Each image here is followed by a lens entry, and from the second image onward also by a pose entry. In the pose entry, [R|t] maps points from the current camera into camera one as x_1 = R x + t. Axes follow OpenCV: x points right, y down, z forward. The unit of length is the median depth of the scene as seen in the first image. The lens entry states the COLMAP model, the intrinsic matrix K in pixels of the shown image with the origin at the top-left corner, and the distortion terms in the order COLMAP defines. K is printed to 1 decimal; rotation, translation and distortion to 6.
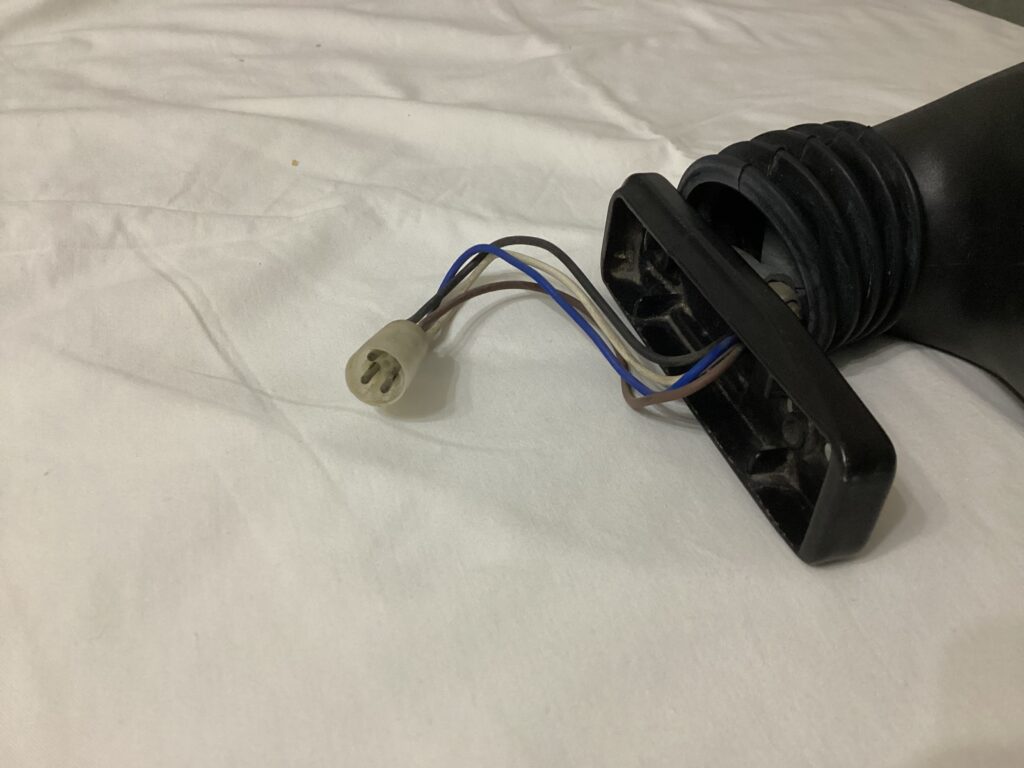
lens RADIAL K [[949.2, 0, 510.5], [0, 949.2, 388.4], [0, 0, 1]] dist [0.083495, -0.195066]
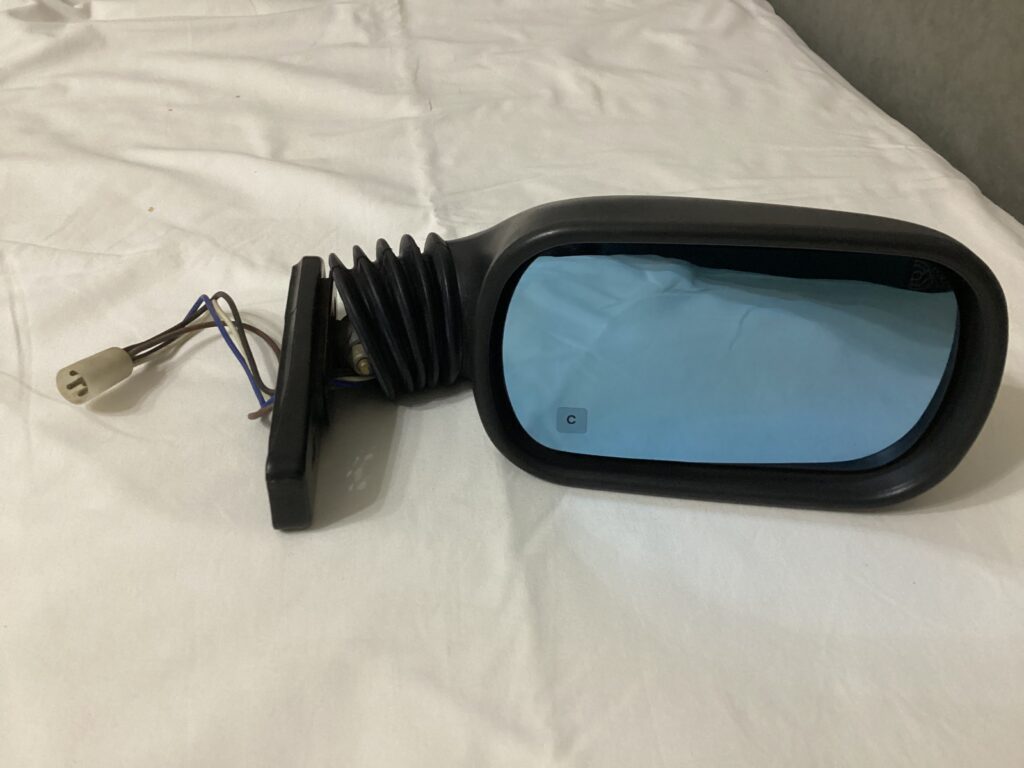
lens RADIAL K [[949.2, 0, 527.4], [0, 949.2, 378.9], [0, 0, 1]] dist [0.083495, -0.195066]
pose [[0.986735, 0.093895, -0.132433, 0.596487], [-0.087833, 0.994834, 0.050908, -0.126048], [0.136529, -0.038601, 0.989884, -0.354907]]
